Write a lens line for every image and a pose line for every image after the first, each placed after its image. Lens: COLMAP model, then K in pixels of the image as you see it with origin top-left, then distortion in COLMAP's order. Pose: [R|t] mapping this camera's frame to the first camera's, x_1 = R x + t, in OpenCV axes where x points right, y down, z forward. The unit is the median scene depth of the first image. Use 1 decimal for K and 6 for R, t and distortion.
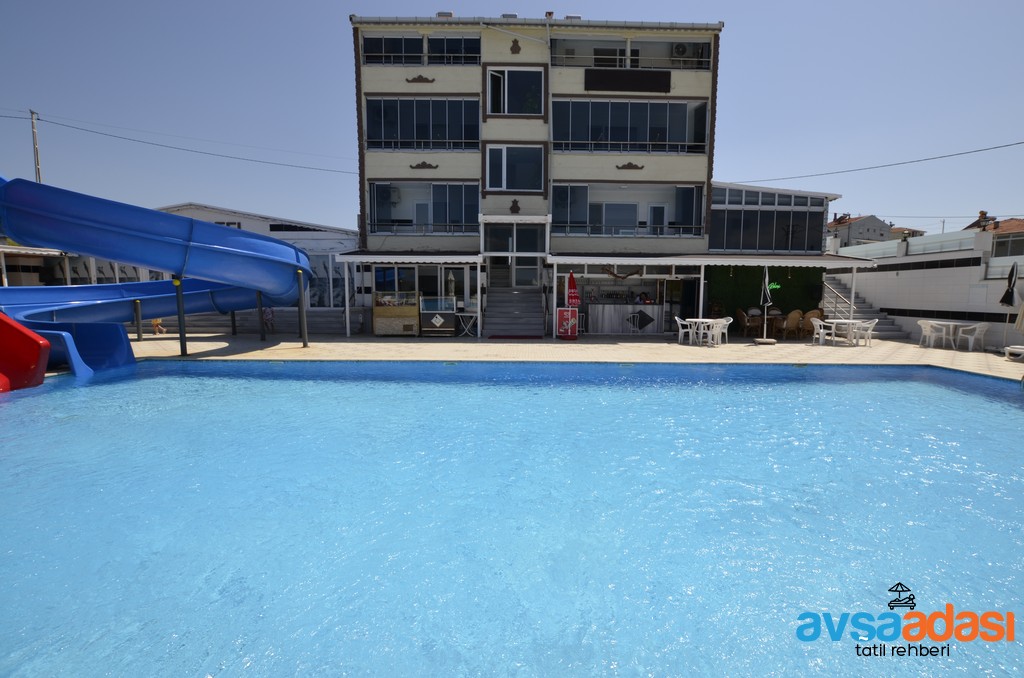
lens RADIAL K [[445.8, 0, 530.2], [0, 445.8, 342.7], [0, 0, 1]] dist [-0.037294, 0.008240]
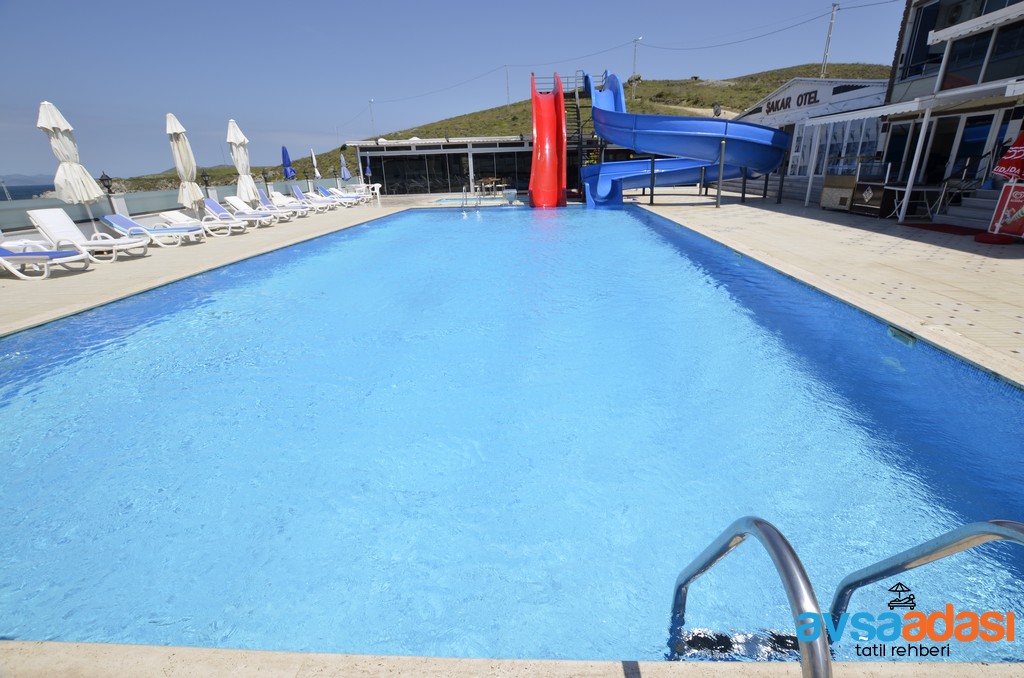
lens RADIAL K [[445.8, 0, 530.2], [0, 445.8, 342.7], [0, 0, 1]] dist [-0.037294, 0.008240]
pose [[-0.047656, 0.363081, -0.930538, 1.763302], [-0.085295, 0.926715, 0.365958, -0.103373], [0.995215, 0.096810, -0.013195, 1.159816]]
